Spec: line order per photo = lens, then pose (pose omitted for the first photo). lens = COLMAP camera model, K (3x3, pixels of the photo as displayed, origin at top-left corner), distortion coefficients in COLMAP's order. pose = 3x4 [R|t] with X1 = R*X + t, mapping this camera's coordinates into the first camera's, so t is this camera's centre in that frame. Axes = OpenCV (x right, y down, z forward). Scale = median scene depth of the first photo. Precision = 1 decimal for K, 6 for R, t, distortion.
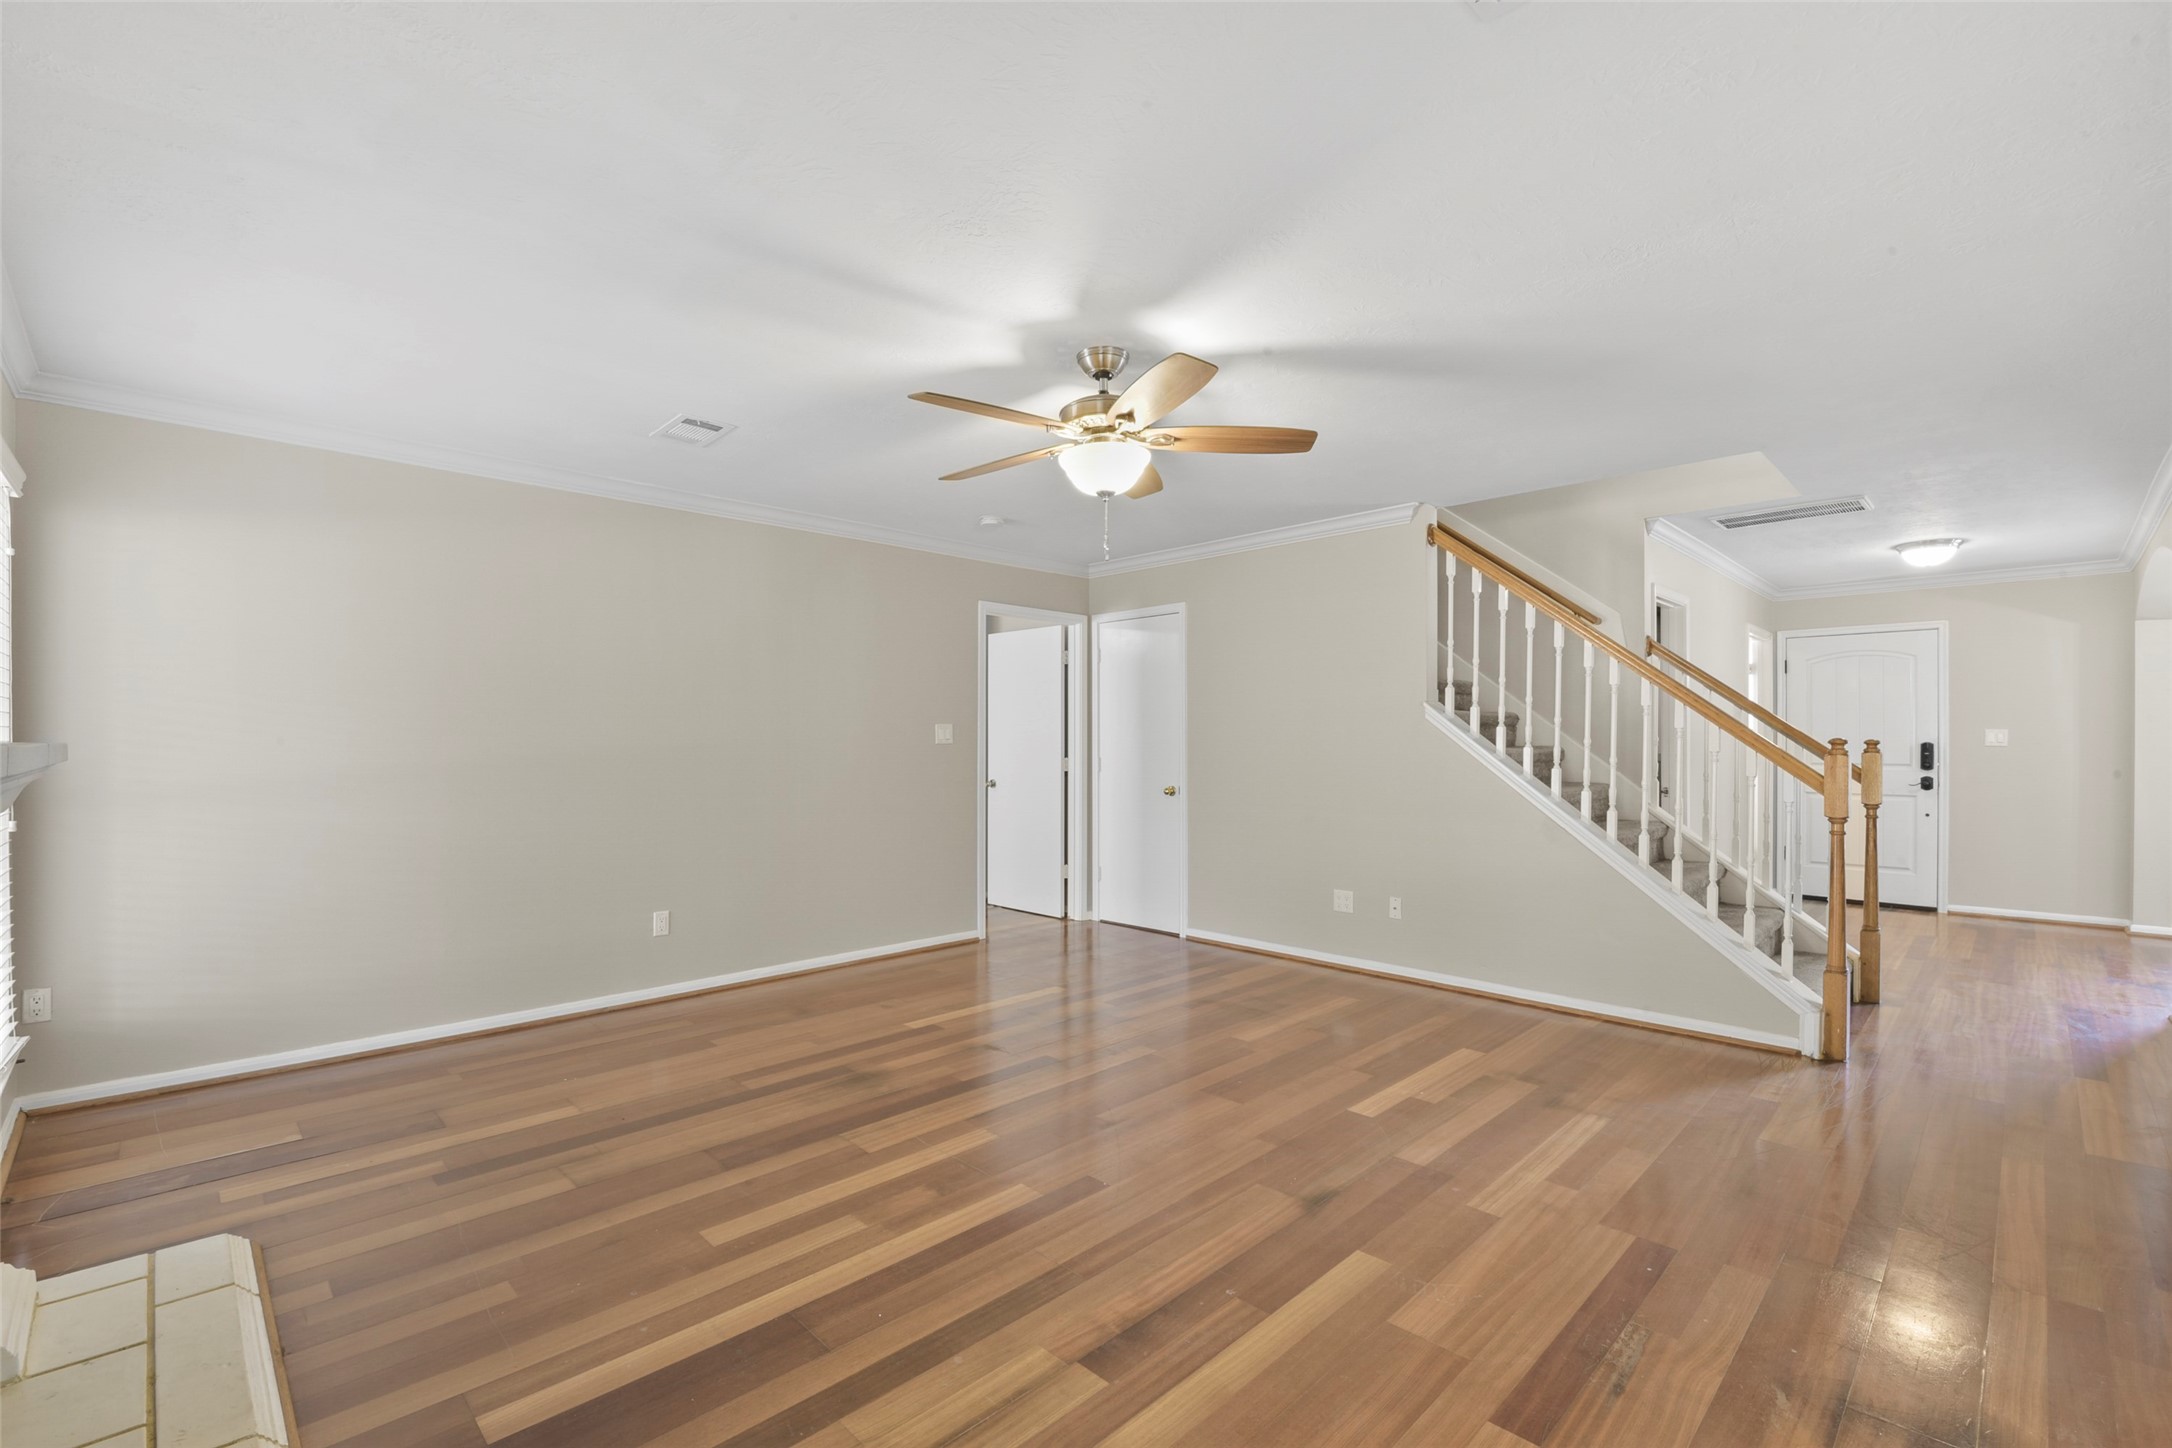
lens RADIAL K [[955.2, 0, 1104.2], [0, 955.2, 750.6], [0, 0, 1]] dist [-0.011940, -0.002987]
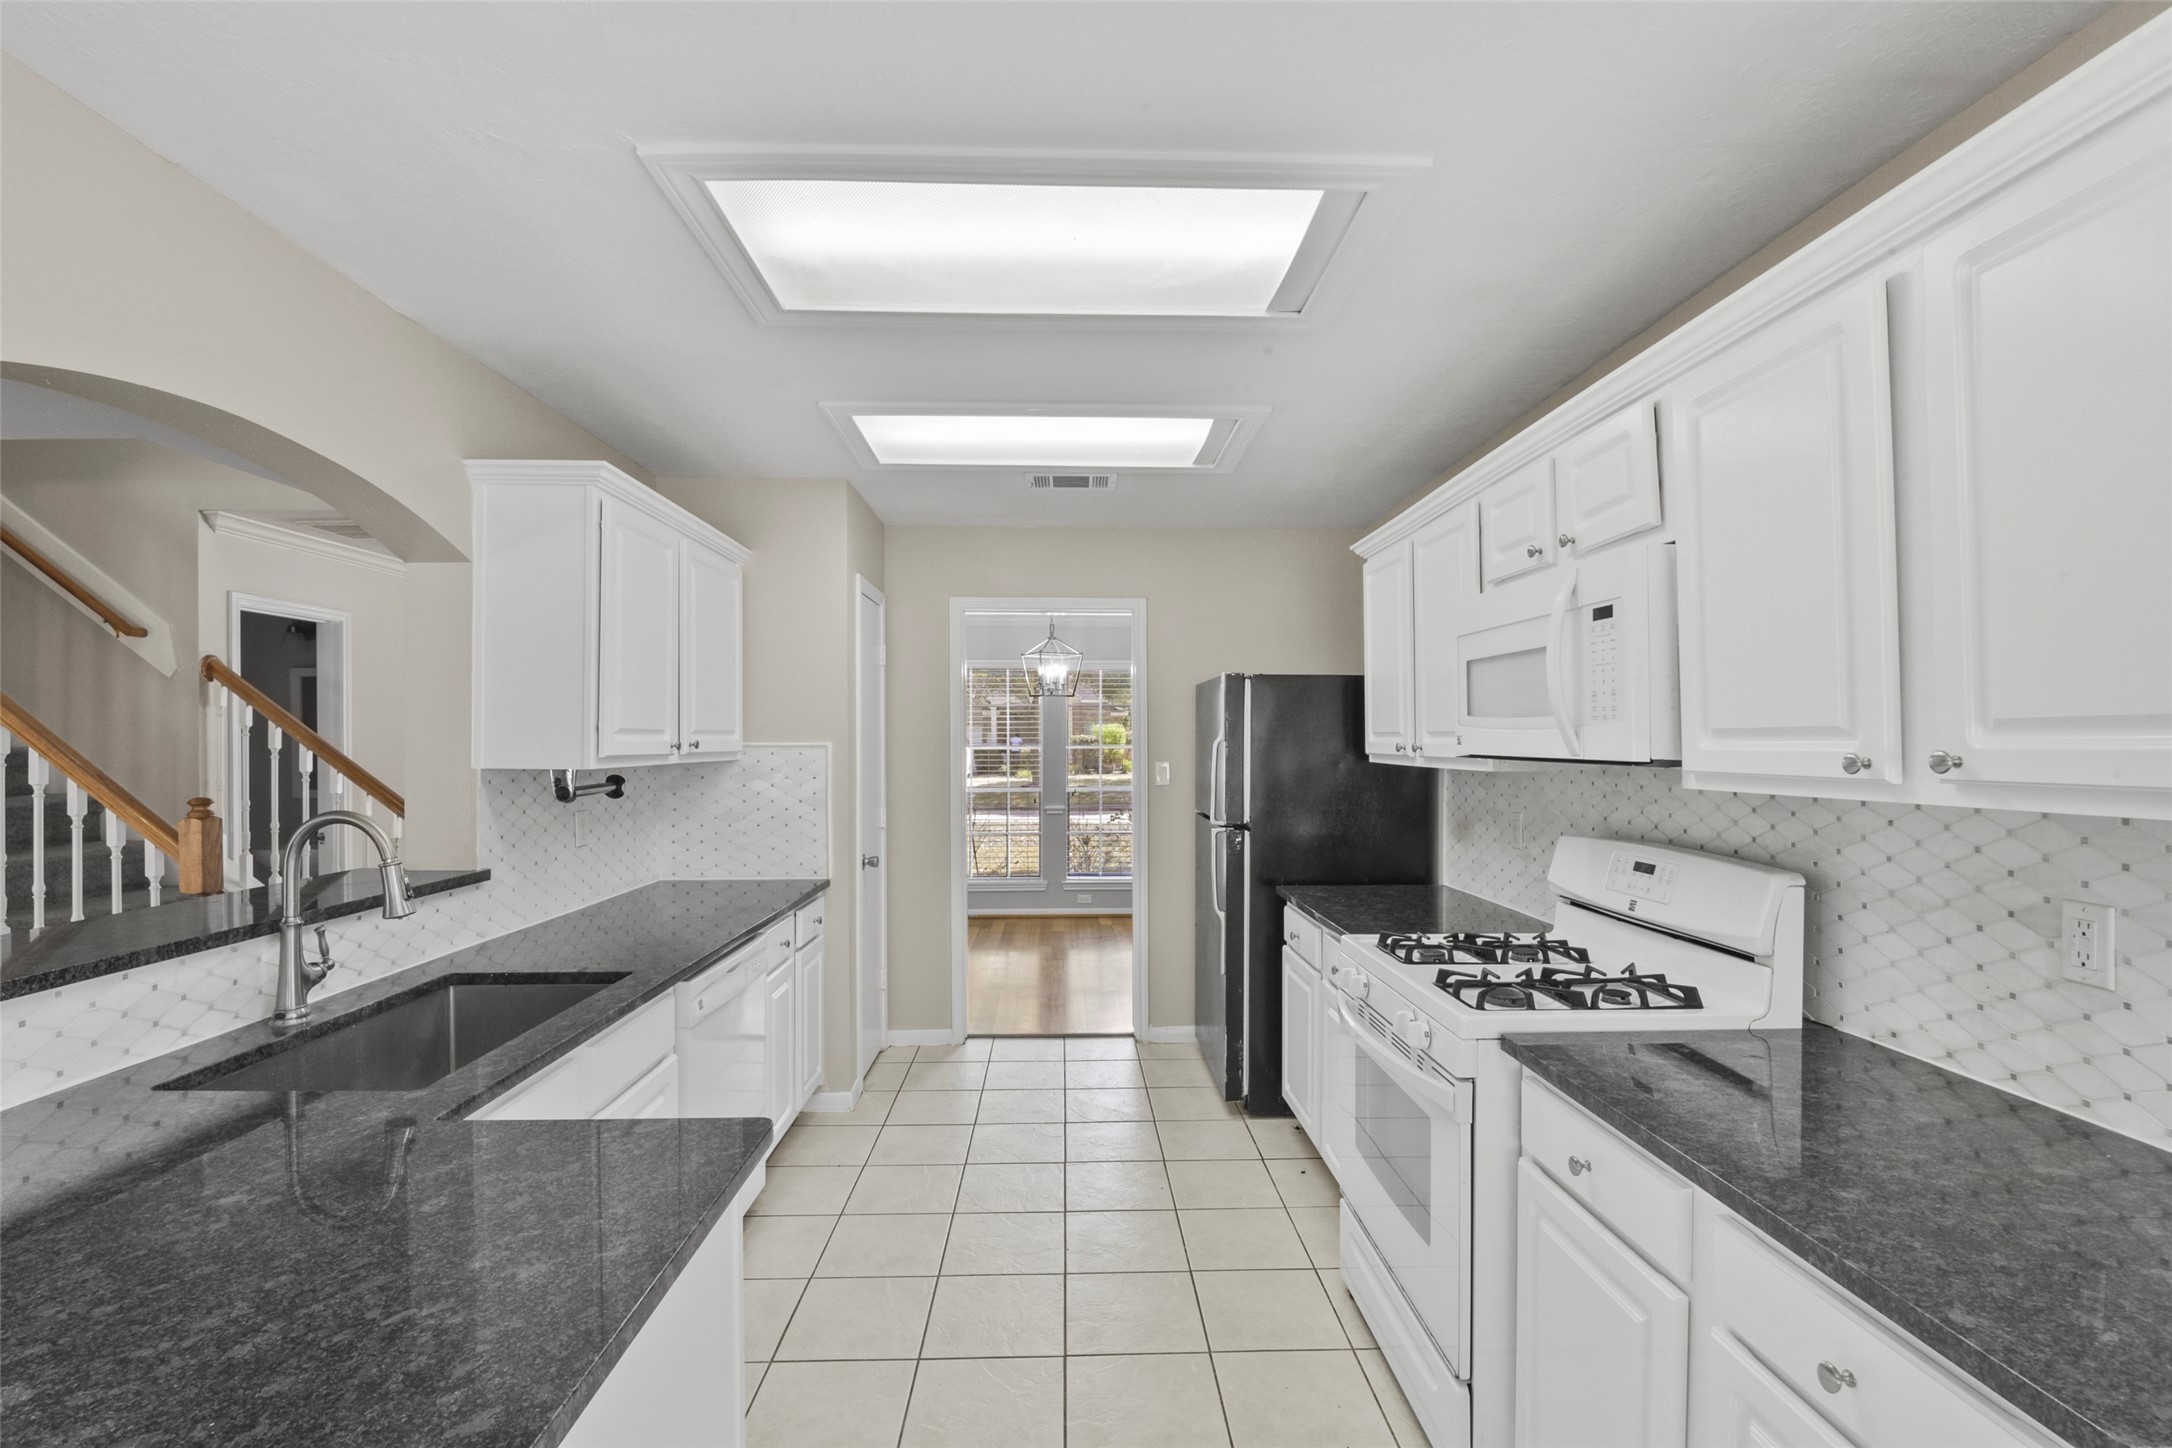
lens RADIAL K [[955.2, 0, 1102.8], [0, 955.2, 743.0], [0, 0, 1]] dist [-0.011940, -0.002987]
pose [[0.675986, -0.004321, 0.736902, 0.423574], [0.010317, 0.999940, -0.003602, -0.030638], [-0.736842, 0.010038, 0.675990, -0.075781]]
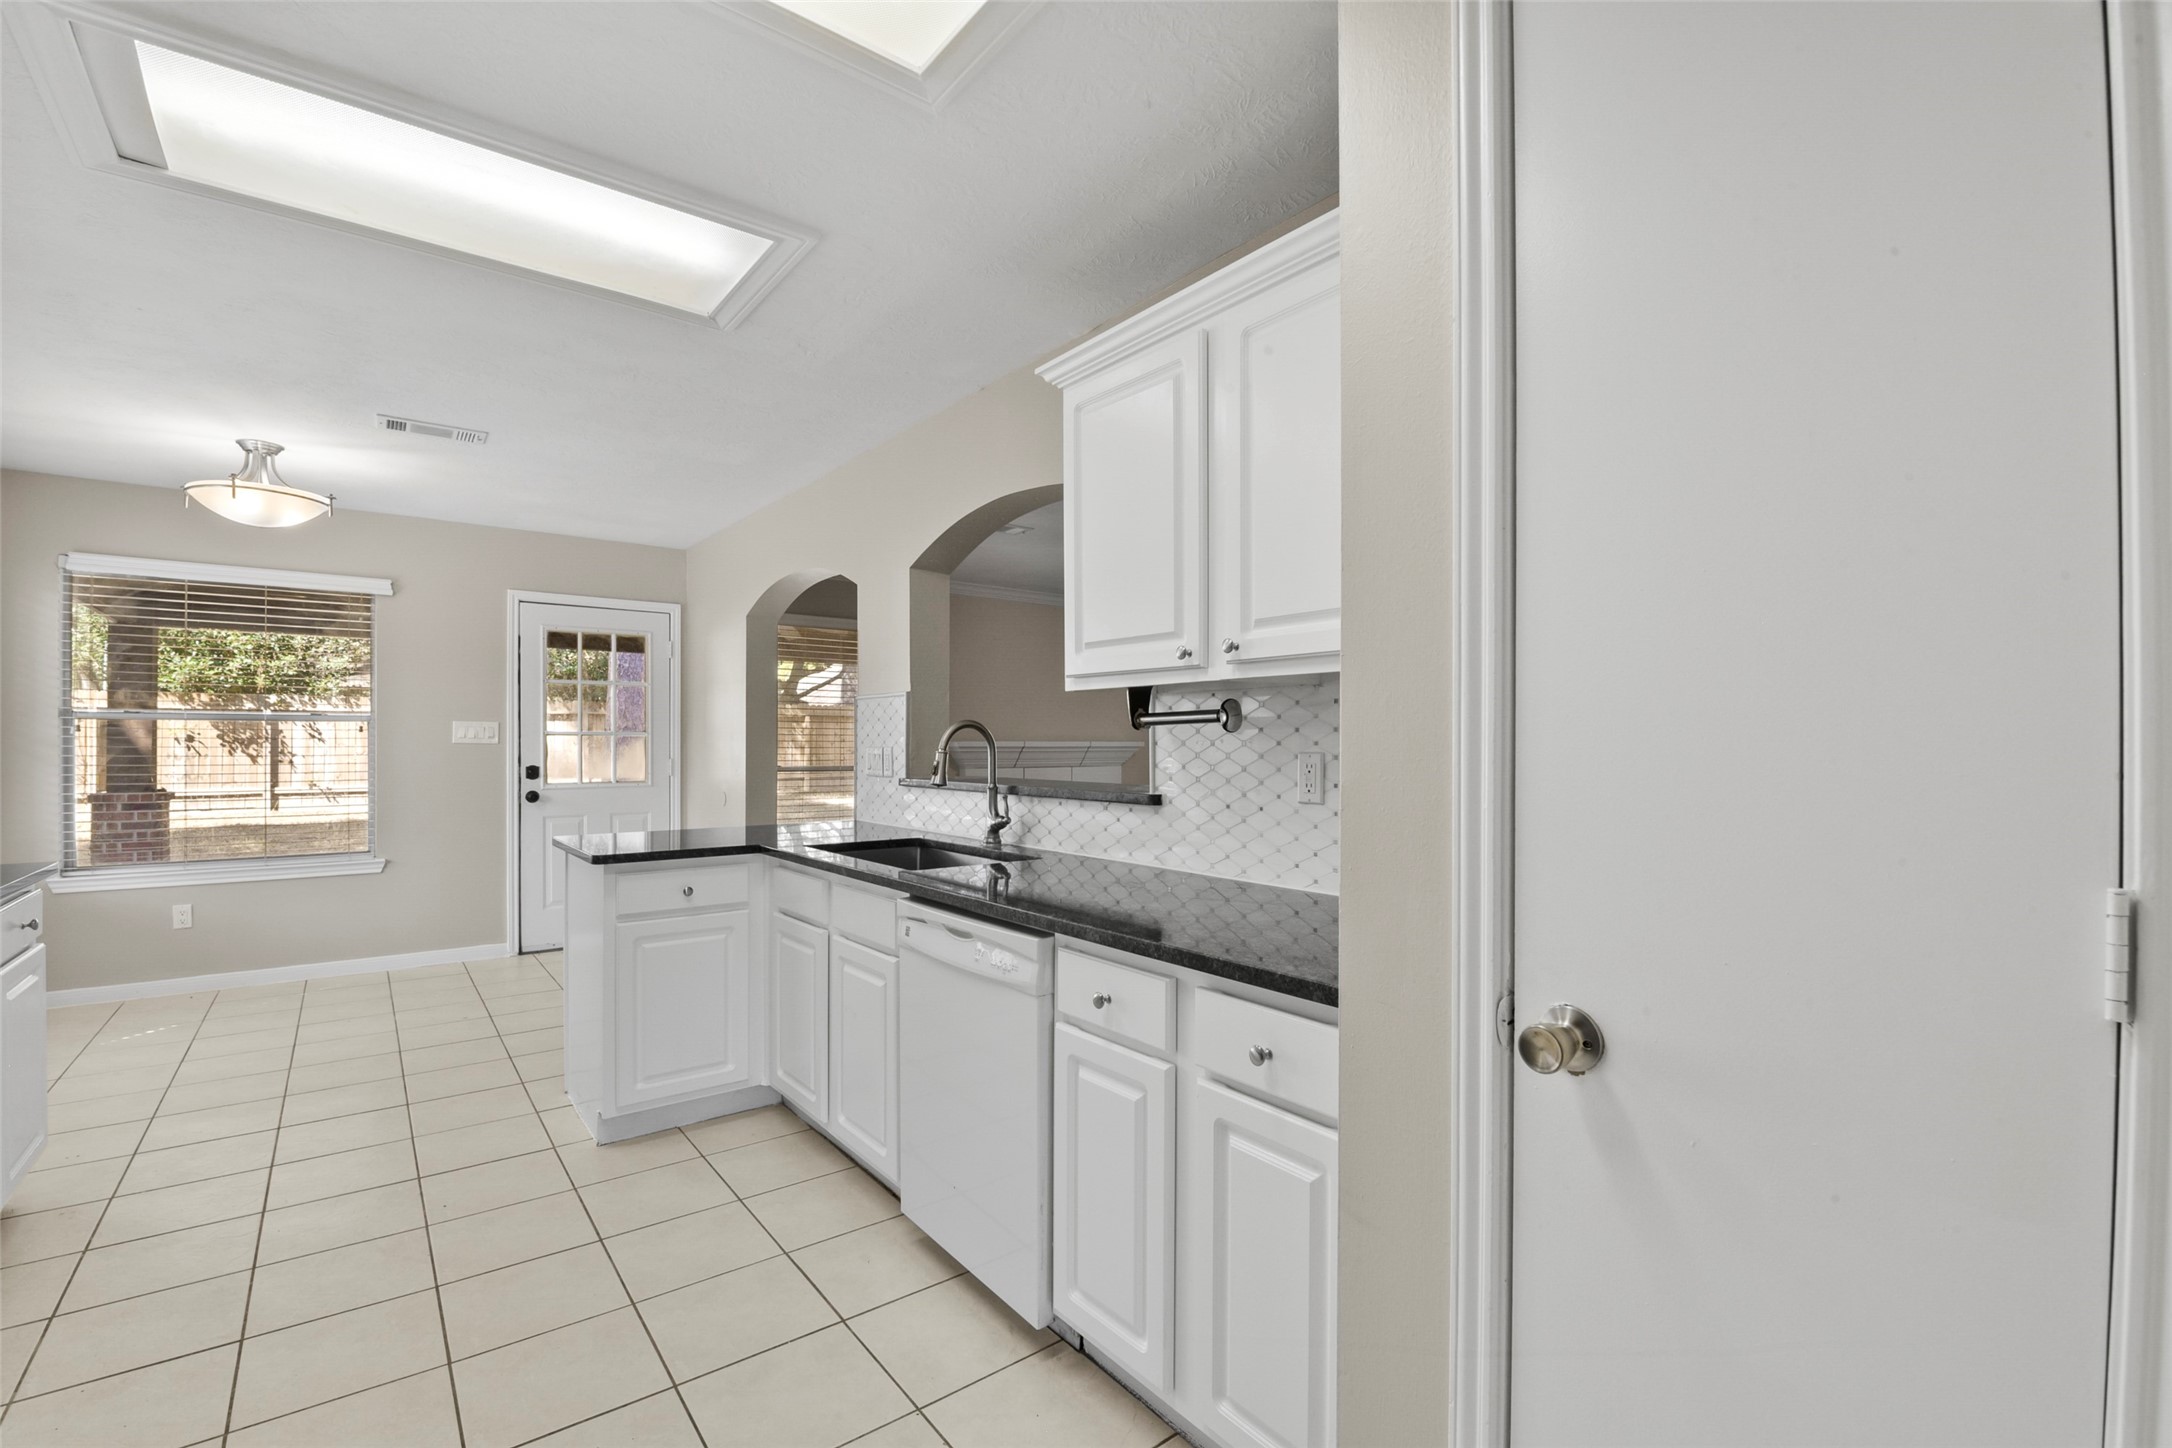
lens RADIAL K [[955.2, 0, 1101.3], [0, 955.2, 747.4], [0, 0, 1]] dist [-0.011940, -0.002987]
pose [[-0.115407, 0.002000, -0.993316, 0.961936], [-0.017407, 0.999840, 0.004035, -0.001041], [0.993166, 0.017757, -0.115354, 0.433098]]
